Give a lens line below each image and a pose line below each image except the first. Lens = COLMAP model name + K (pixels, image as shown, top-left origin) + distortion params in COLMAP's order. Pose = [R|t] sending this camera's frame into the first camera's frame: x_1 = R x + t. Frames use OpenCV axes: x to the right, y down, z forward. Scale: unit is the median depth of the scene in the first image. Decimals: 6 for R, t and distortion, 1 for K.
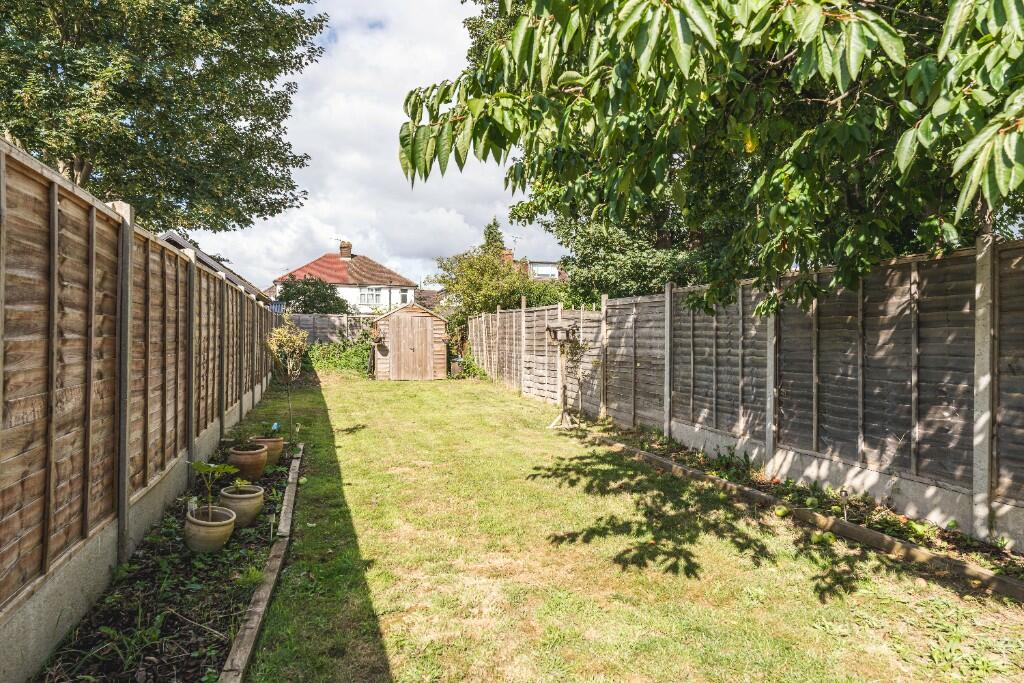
lens RADIAL K [[648.4, 0, 511.5], [0, 648.4, 338.2], [0, 0, 1]] dist [-0.000421, 0.000073]
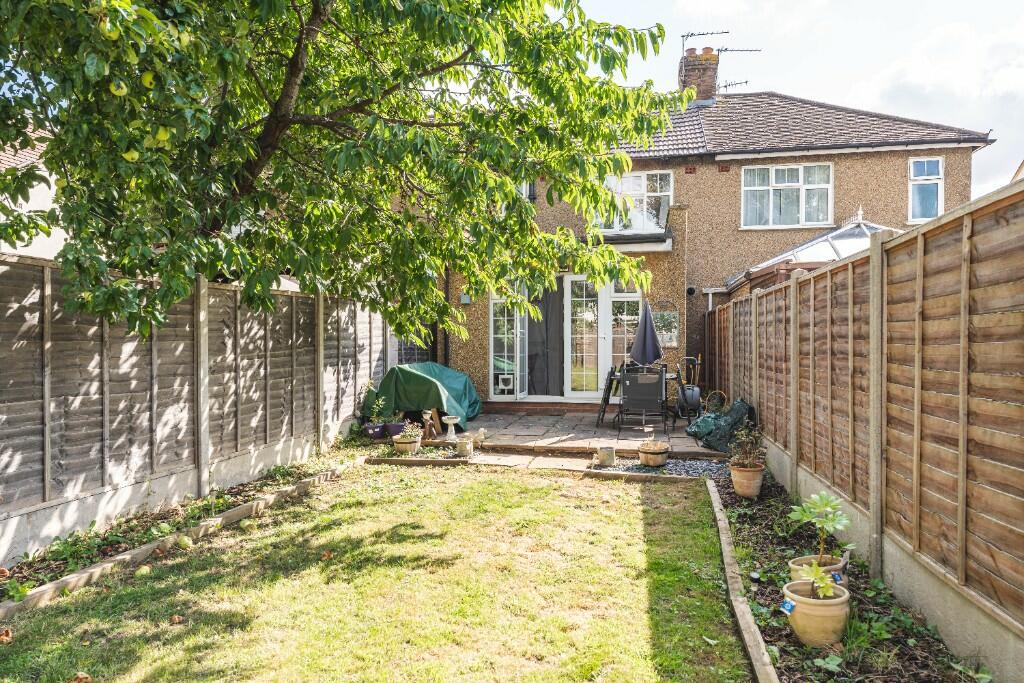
lens RADIAL K [[648.4, 0, 511.5], [0, 648.4, 343.2], [0, 0, 1]] dist [-0.000421, 0.000073]
pose [[-0.878844, -0.006151, 0.477070, -0.448276], [-0.004328, 0.999979, 0.004919, -0.021126], [-0.477090, 0.002259, -0.878851, 1.699827]]
